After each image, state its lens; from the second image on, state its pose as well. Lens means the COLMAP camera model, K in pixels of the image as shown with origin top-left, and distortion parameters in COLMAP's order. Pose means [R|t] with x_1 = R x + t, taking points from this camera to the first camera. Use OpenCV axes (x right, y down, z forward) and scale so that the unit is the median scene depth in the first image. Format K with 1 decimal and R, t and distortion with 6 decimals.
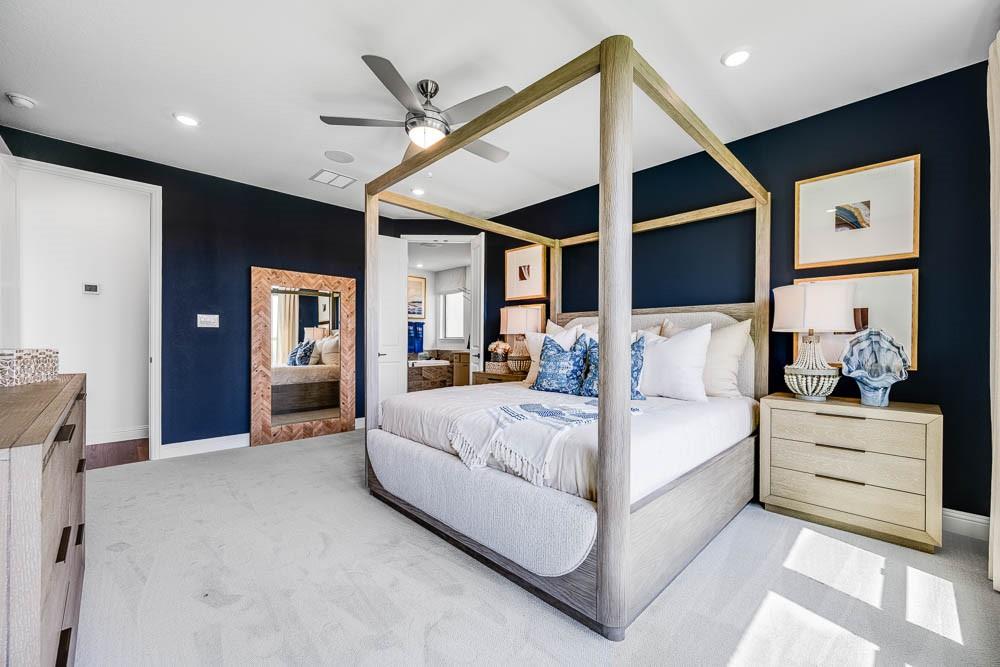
lens RADIAL K [[398.1, 0, 501.8], [0, 398.1, 339.4], [0, 0, 1]] dist [-0.000389, -0.000018]
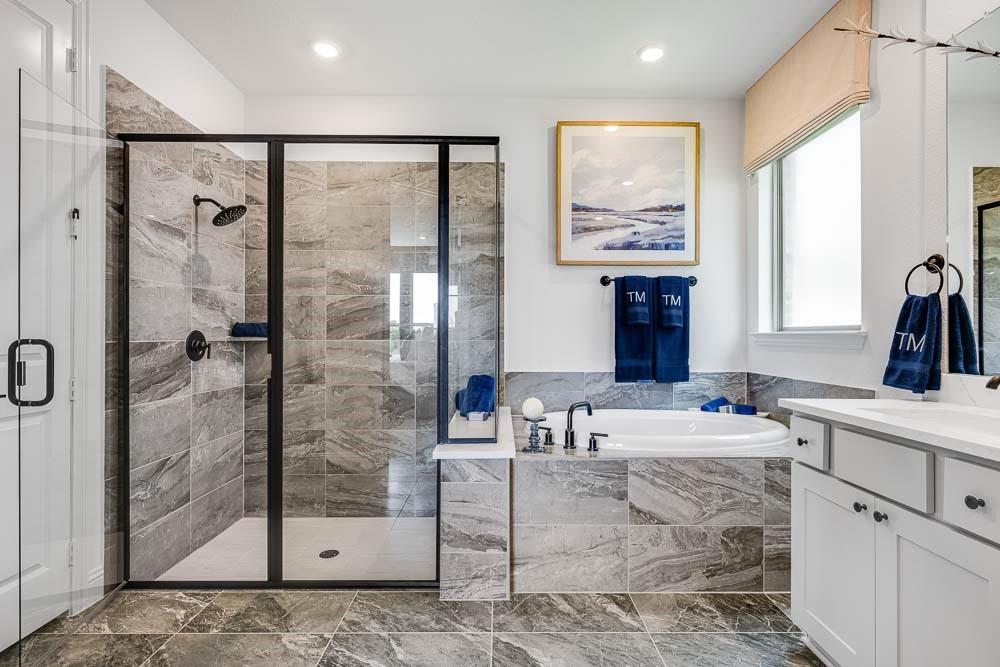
lens RADIAL K [[478.5, 0, 501.3], [0, 478.5, 332.8], [0, 0, 1]] dist [0.002410, 0.000260]
pose [[0.721814, -0.004505, -0.692072, -0.056358], [0.005422, 0.999985, -0.000855, -0.002675], [0.692066, -0.003135, 0.721828, 0.654492]]
